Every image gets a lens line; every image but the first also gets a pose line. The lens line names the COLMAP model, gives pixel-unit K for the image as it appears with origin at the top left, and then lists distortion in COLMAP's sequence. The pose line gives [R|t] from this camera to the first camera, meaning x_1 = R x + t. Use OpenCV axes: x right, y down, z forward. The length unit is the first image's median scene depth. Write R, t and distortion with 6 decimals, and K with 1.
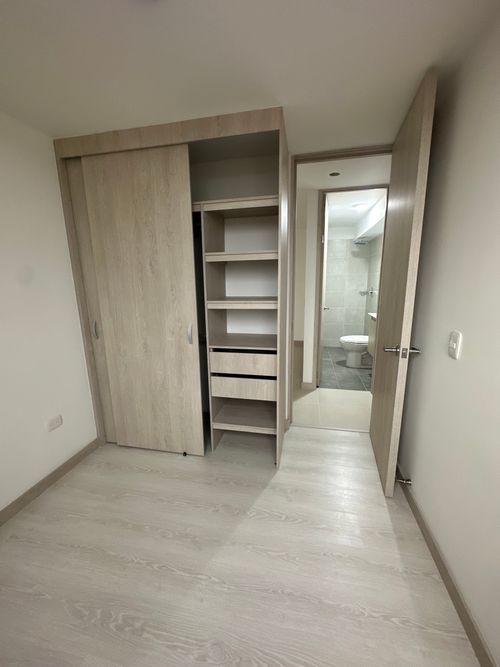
lens RADIAL K [[271.6, 0, 250.0], [0, 271.6, 333.5], [0, 0, 1]] dist [-0.000227, -0.000023]
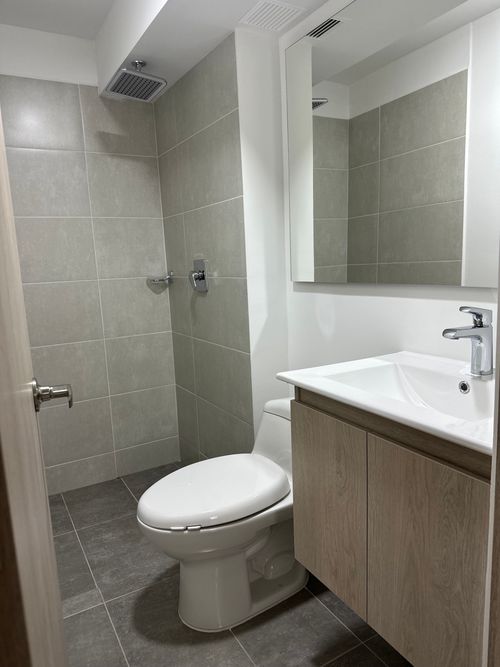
lens RADIAL K [[470.9, 0, 250.0], [0, 470.9, 333.5], [0, 0, 1]] dist [0.117679, -0.160775]
pose [[0.748918, -0.131789, 0.649425, 0.149947], [0.166681, 0.985980, 0.007871, -0.082604], [-0.641357, 0.102352, 0.760385, 0.551611]]
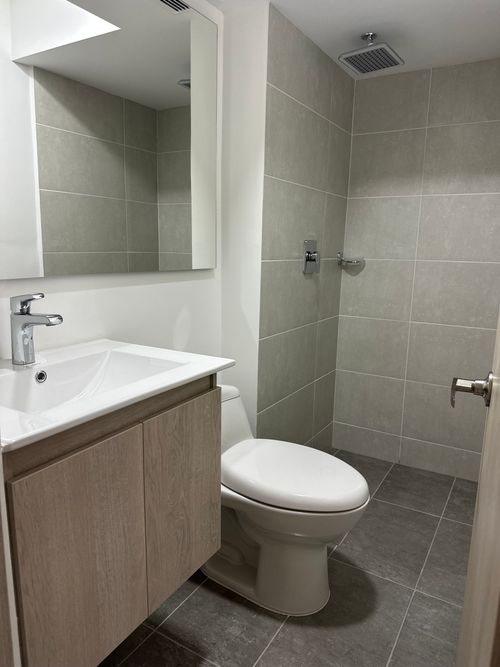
lens RADIAL K [[470.9, 0, 250.0], [0, 470.9, 333.5], [0, 0, 1]] dist [0.117679, -0.160775]
pose [[-0.943512, -0.059079, 0.326029, 0.267742], [0.065763, 0.931010, 0.359021, -0.175595], [-0.324747, 0.360181, -0.874534, 1.062729]]
